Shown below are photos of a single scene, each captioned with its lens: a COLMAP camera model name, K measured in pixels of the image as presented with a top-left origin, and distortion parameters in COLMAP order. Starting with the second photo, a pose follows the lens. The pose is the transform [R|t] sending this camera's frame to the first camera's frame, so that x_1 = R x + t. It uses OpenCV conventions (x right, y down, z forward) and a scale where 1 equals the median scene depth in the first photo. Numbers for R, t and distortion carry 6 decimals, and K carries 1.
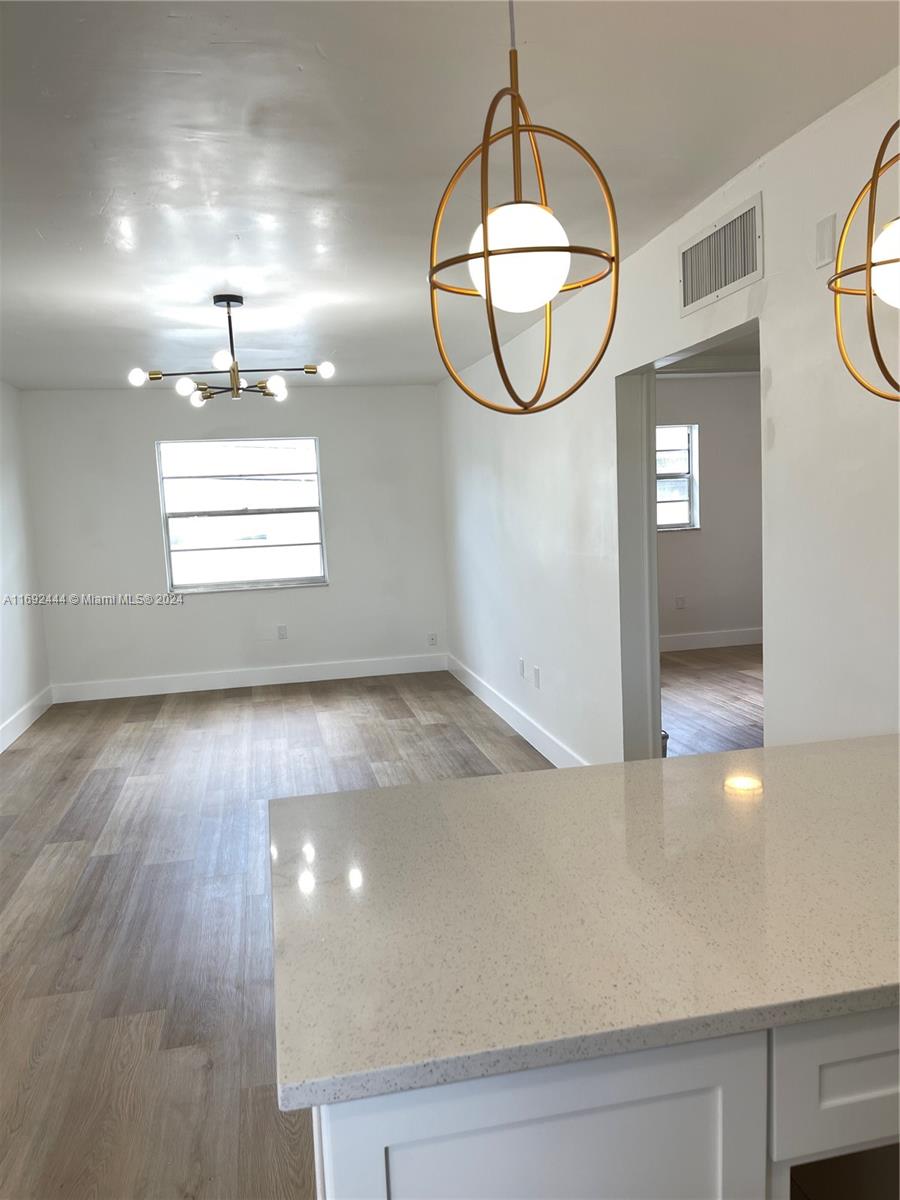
lens RADIAL K [[888.1, 0, 450.0], [0, 888.1, 600.0], [0, 0, 1]] dist [0.025396, -0.007743]
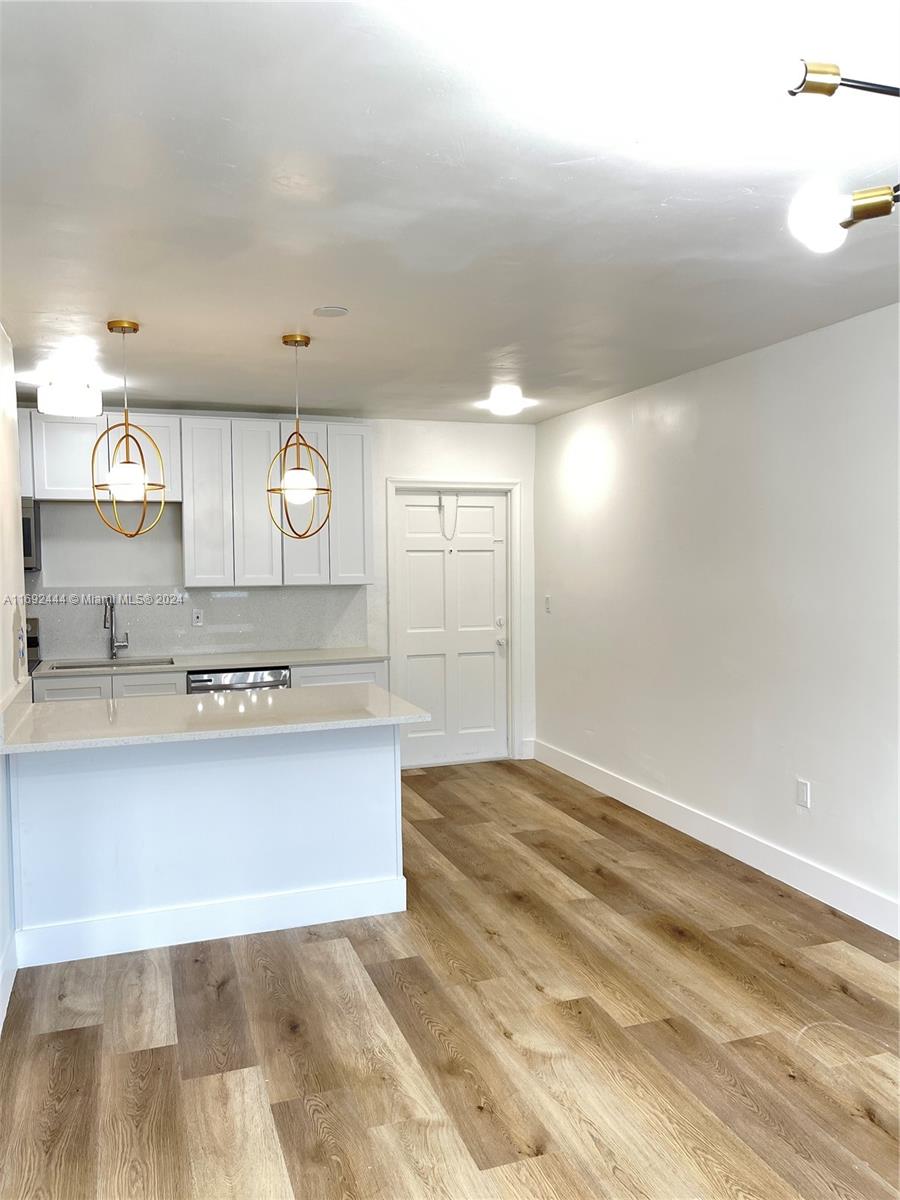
lens RADIAL K [[888.1, 0, 450.0], [0, 888.1, 600.0], [0, 0, 1]] dist [0.025396, -0.007743]
pose [[-0.989772, 0.060832, -0.129035, -0.003103], [0.039313, 0.985810, 0.163194, -0.106144], [0.137132, 0.156452, -0.978119, 0.902898]]
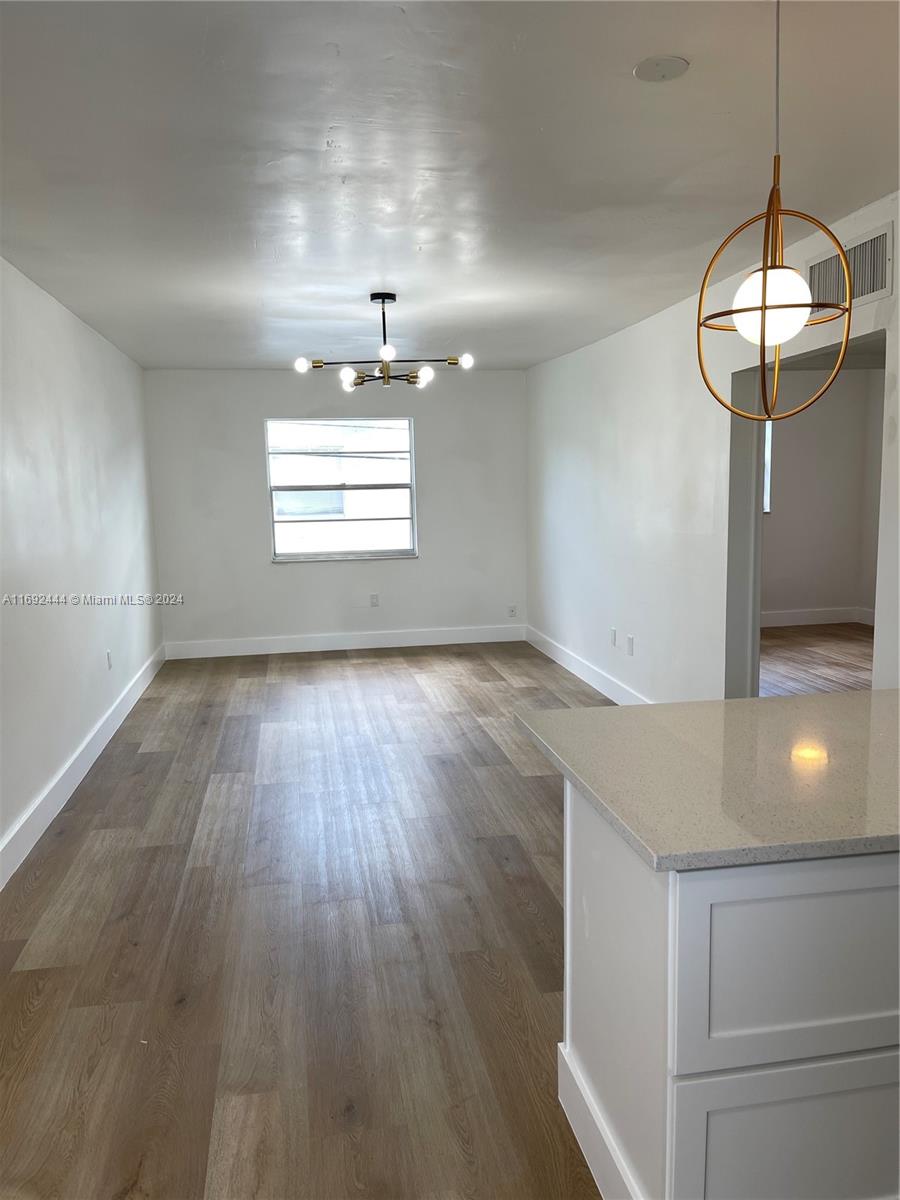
lens RADIAL K [[889.5, 0, 452.4], [0, 889.5, 603.4], [0, 0, 1]] dist [0.060286, -0.075336]
pose [[0.999189, 0.027960, -0.028988, -0.081954], [-0.027178, 0.999265, 0.027044, 0.010768], [0.029723, -0.026234, 0.999214, -0.091533]]
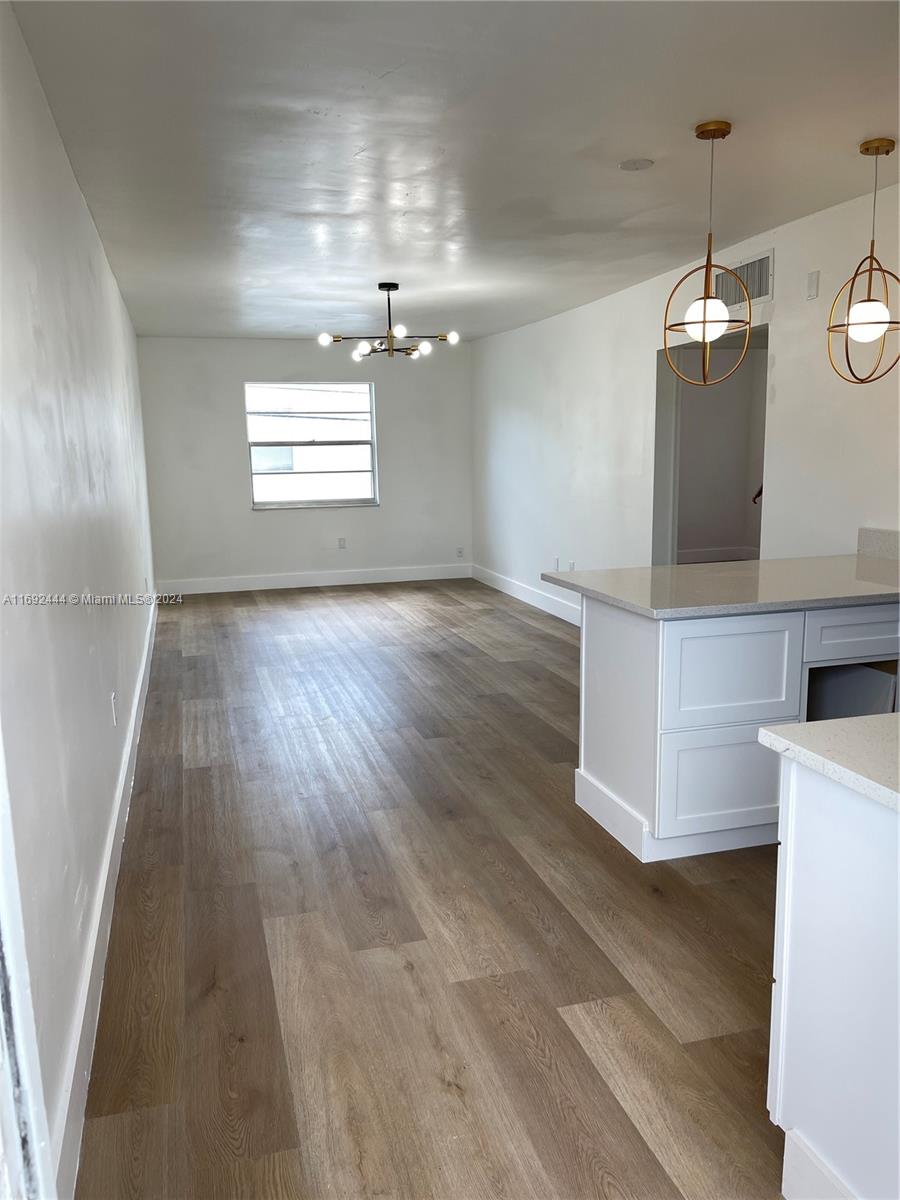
lens RADIAL K [[893.6, 0, 444.8], [0, 893.6, 601.1], [0, 0, 1]] dist [0.033063, -0.002597]
pose [[0.996946, 0.013371, 0.076945, -0.181861], [-0.017815, 0.998195, 0.057359, 0.055659], [-0.076039, -0.058555, 0.995384, -0.316347]]
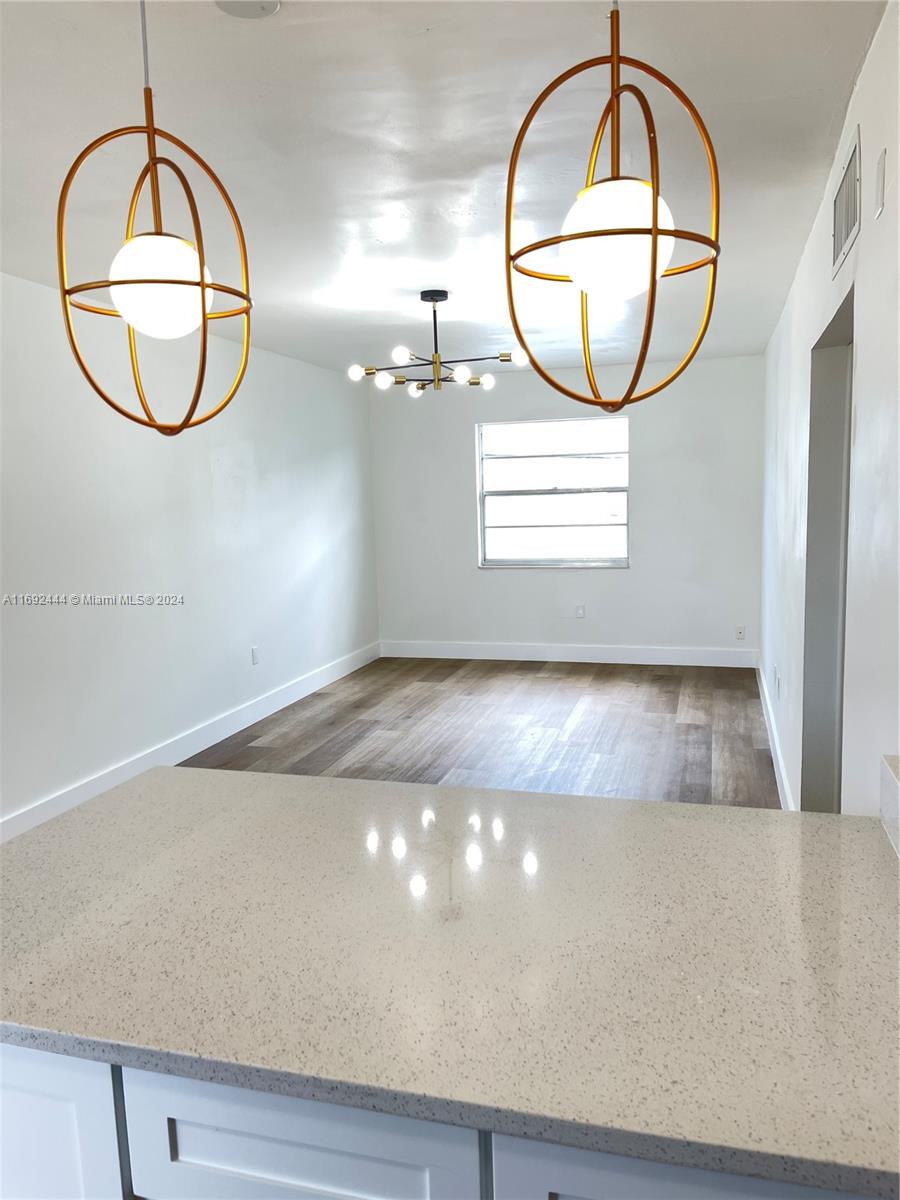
lens RADIAL K [[889.5, 0, 452.4], [0, 889.5, 603.4], [0, 0, 1]] dist [0.060286, -0.075336]
pose [[0.878109, 0.080018, -0.471721, 0.205704], [-0.062909, 0.996666, 0.051959, -0.021069], [0.474306, -0.015951, 0.880215, 0.053340]]
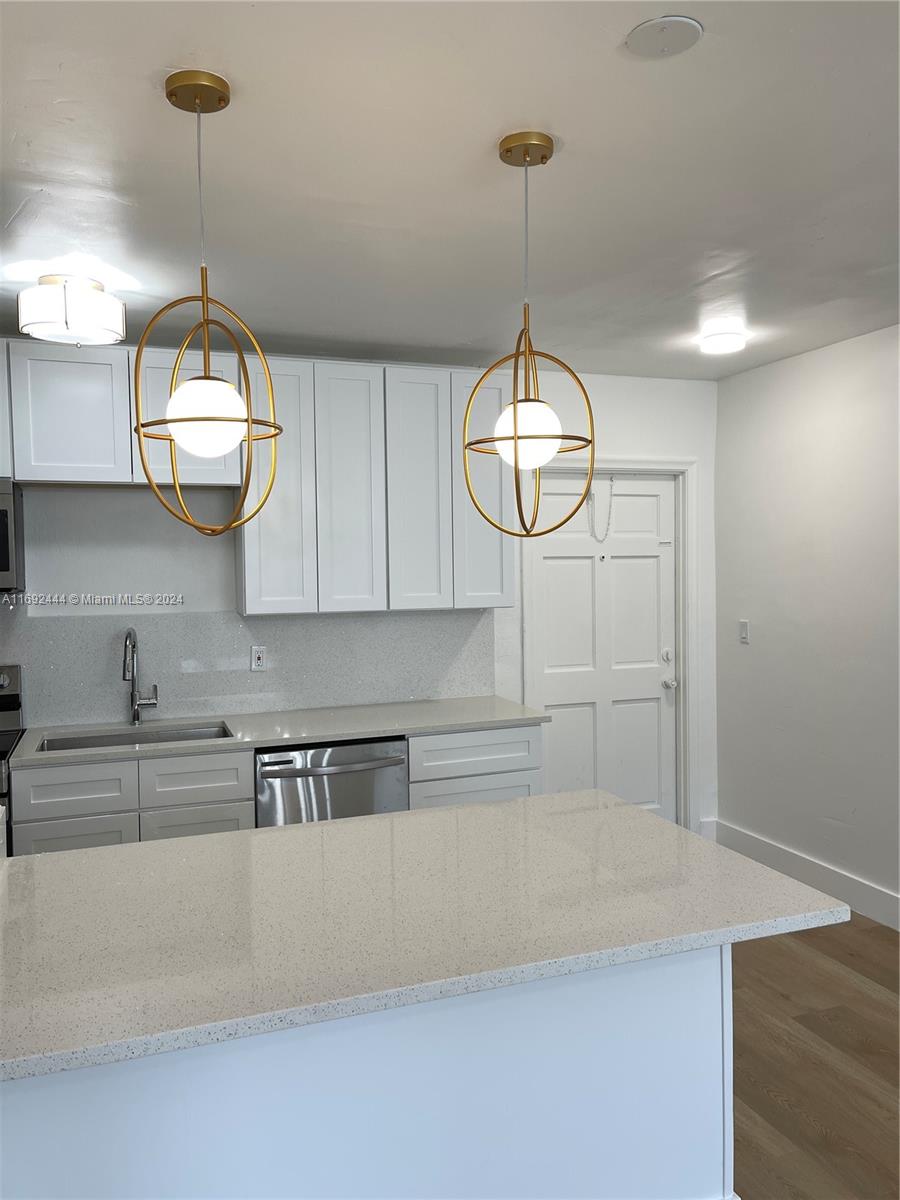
lens RADIAL K [[888.1, 0, 450.0], [0, 888.1, 600.0], [0, 0, 1]] dist [0.025396, -0.007743]
pose [[-0.987296, 0.065804, -0.144624, 0.100756], [0.042541, 0.986454, 0.158427, -0.079040], [0.153090, 0.150262, -0.976721, 0.563746]]
